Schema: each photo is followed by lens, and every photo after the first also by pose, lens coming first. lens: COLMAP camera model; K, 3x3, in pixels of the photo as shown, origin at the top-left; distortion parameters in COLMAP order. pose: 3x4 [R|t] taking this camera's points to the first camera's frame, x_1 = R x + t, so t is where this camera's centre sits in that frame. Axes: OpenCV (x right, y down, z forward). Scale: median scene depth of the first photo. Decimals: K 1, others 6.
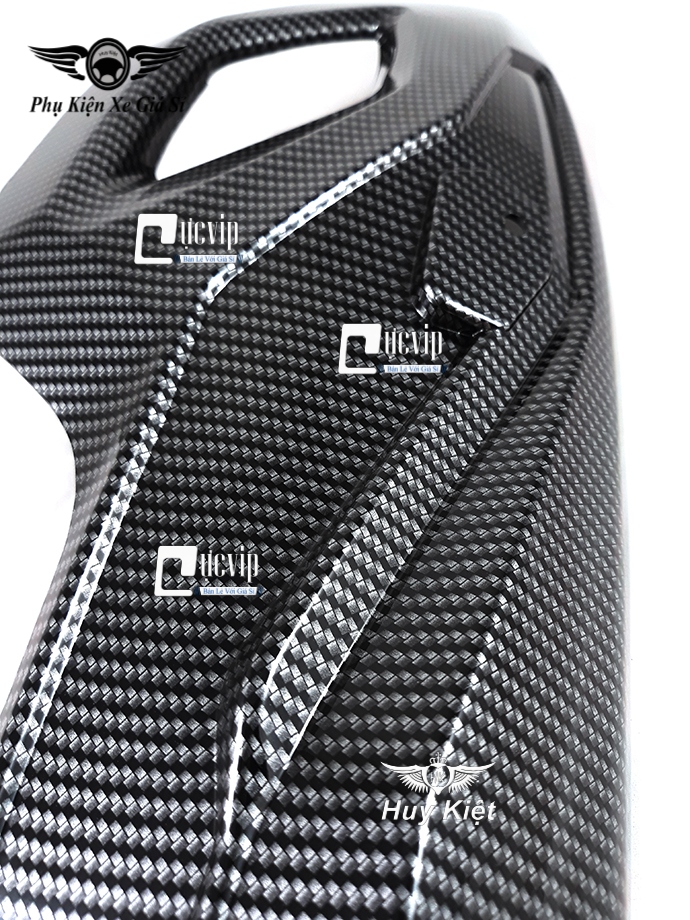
lens RADIAL K [[724.7, 0, 344.8], [0, 724.7, 459.7], [0, 0, 1]] dist [0.002813, 0.001389]
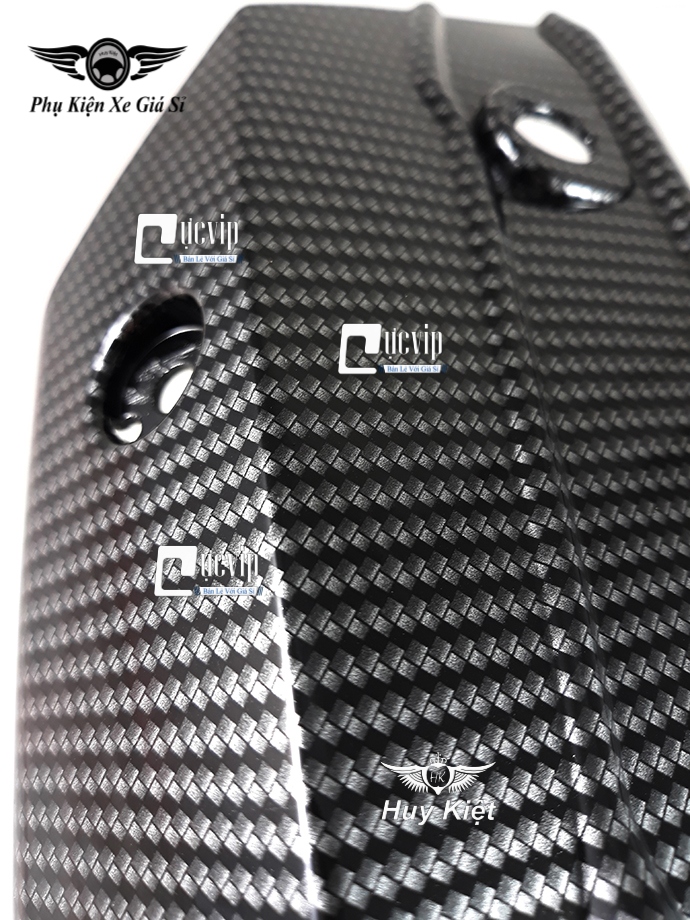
lens RADIAL K [[724.7, 0, 345.2], [0, 724.7, 460.0], [0, 0, 1]] dist [0.002813, 0.001389]
pose [[-0.935355, 0.352667, -0.027134, -0.034150], [-0.194018, -0.447410, 0.873030, 0.163906], [0.295748, 0.821858, 0.486911, 0.360637]]
